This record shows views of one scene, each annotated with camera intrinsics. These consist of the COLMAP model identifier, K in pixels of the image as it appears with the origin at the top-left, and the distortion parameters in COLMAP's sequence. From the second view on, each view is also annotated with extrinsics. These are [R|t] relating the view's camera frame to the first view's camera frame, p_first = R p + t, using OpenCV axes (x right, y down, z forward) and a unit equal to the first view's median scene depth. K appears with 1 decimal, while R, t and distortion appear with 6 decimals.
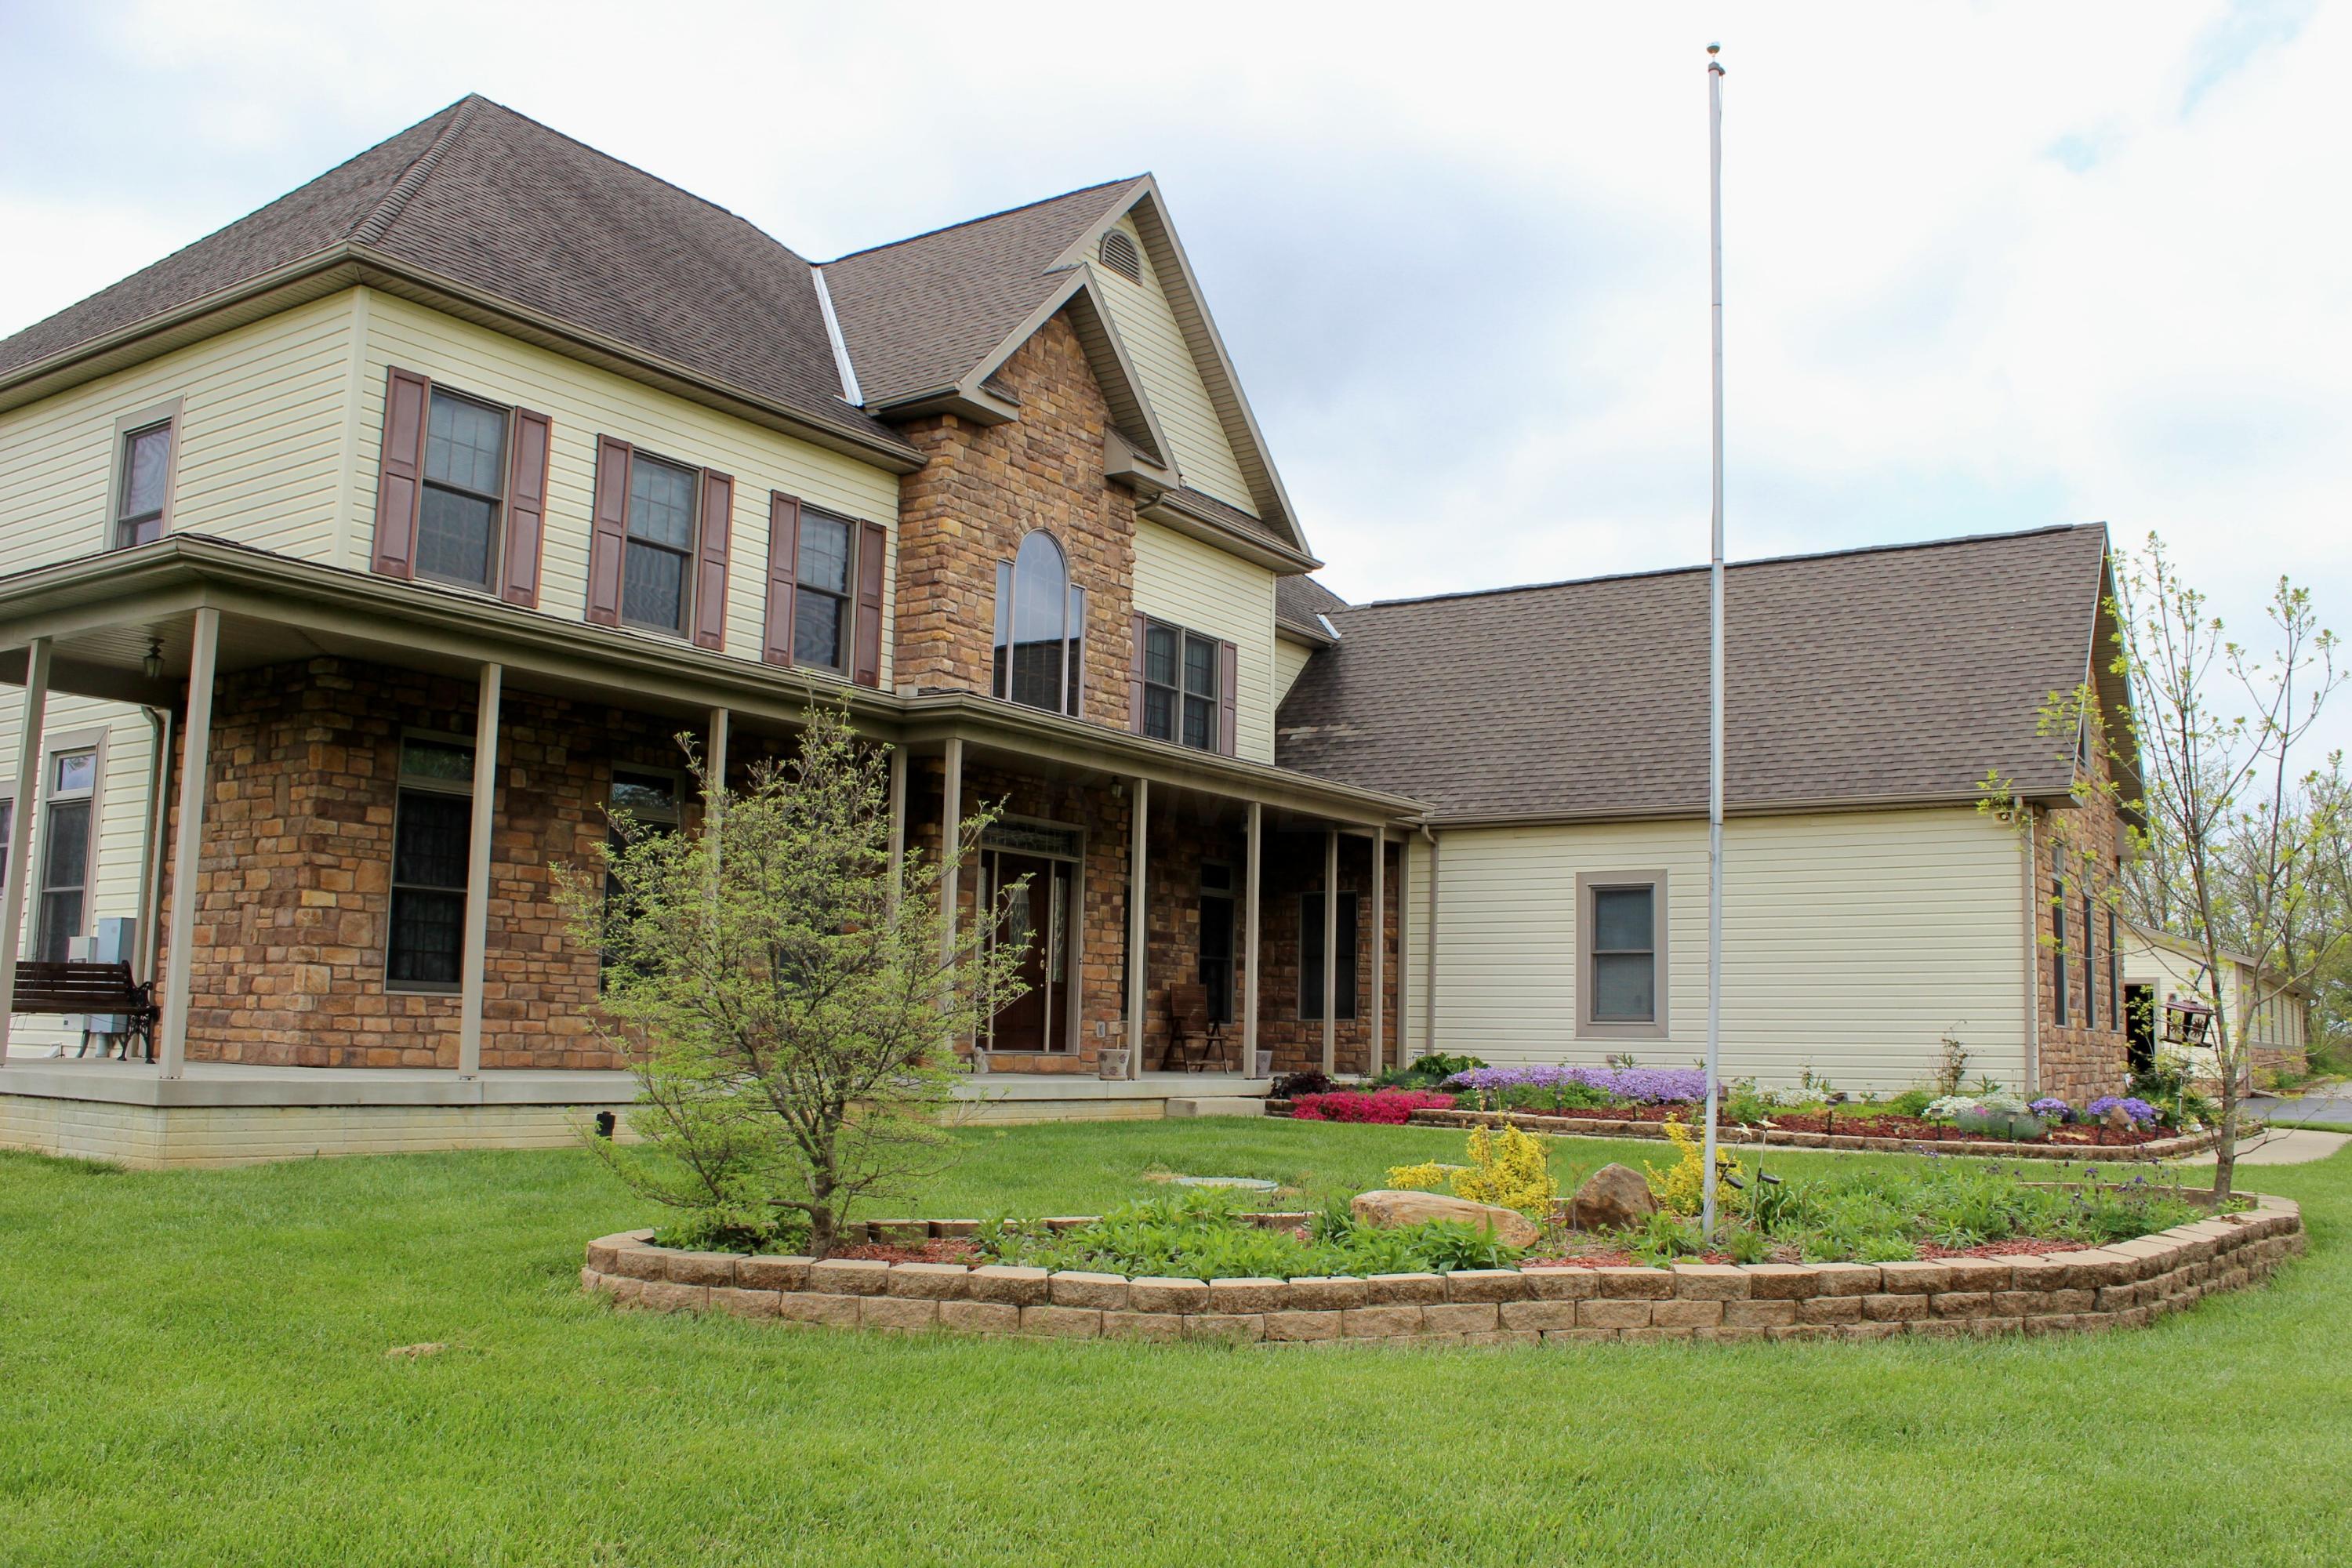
lens RADIAL K [[1995.7, 0, 1176.0], [0, 1995.7, 784.0], [0, 0, 1]] dist [-0.153894, 0.006204]
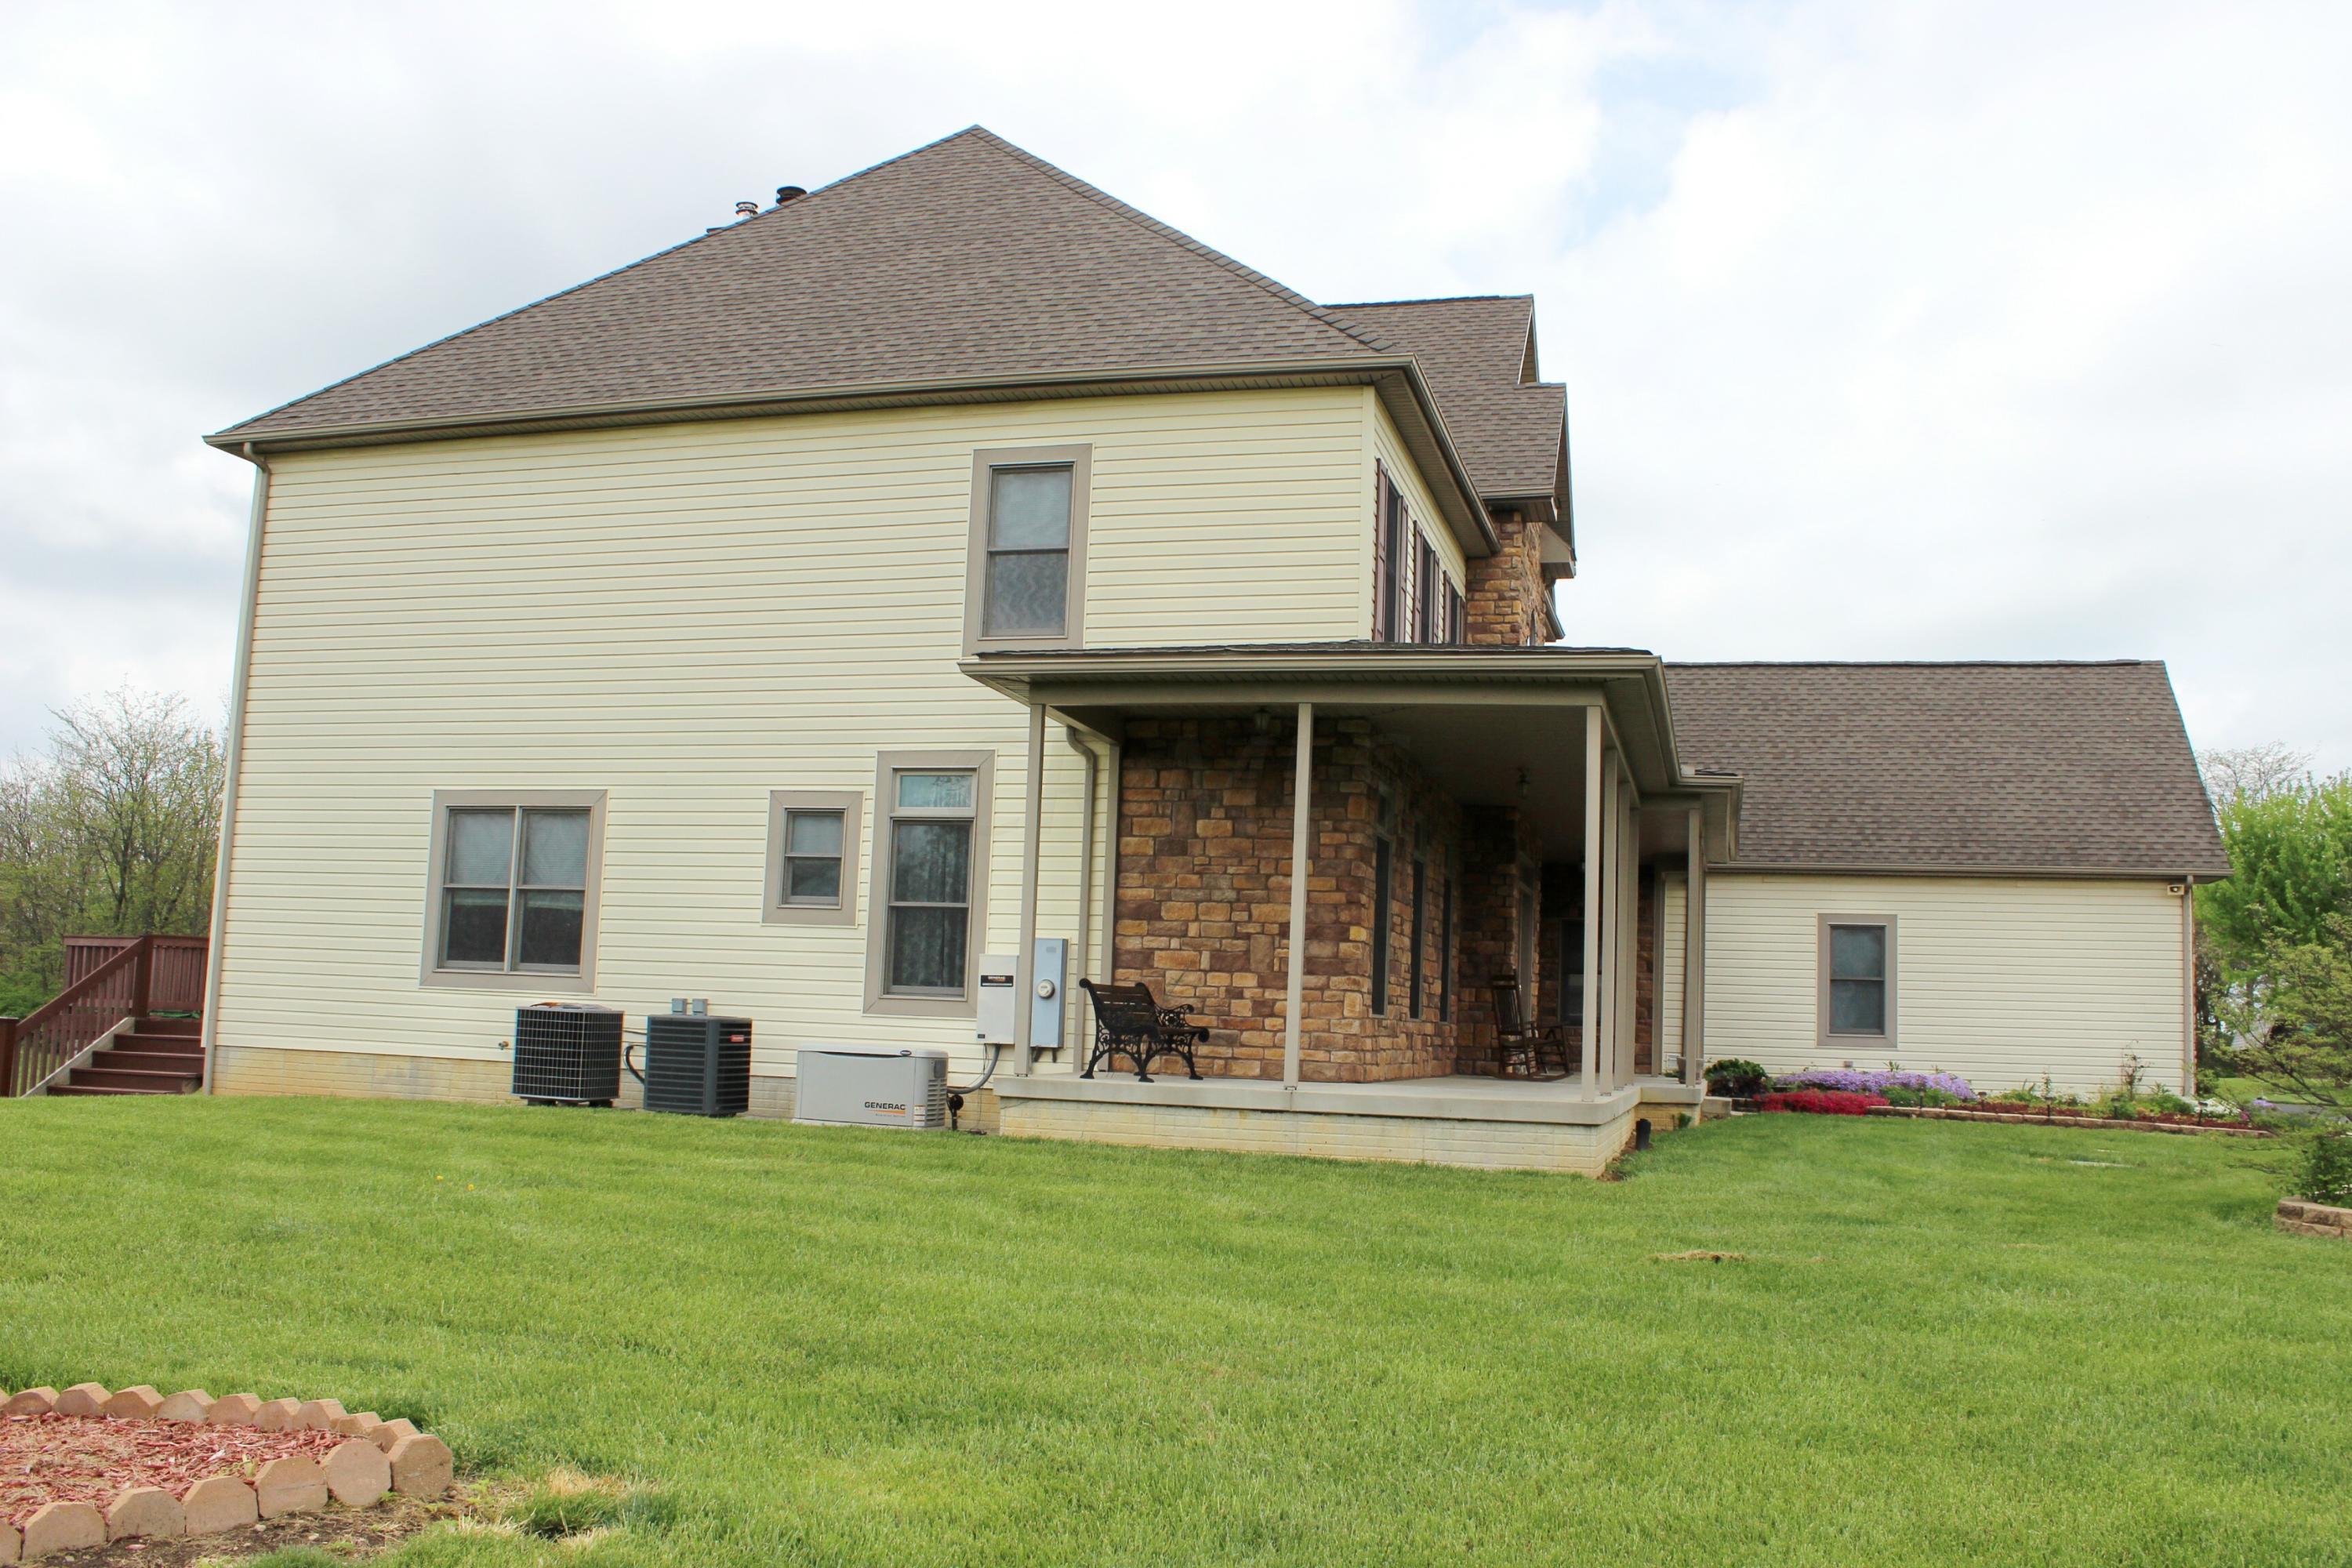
lens RADIAL K [[1995.7, 0, 1176.0], [0, 1995.7, 784.0], [0, 0, 1]] dist [-0.153894, 0.006204]
pose [[0.951994, 0.058518, 0.300473, -0.637628], [-0.062780, 0.998017, 0.004541, -0.018864], [-0.299611, -0.023186, 0.953780, -0.054048]]
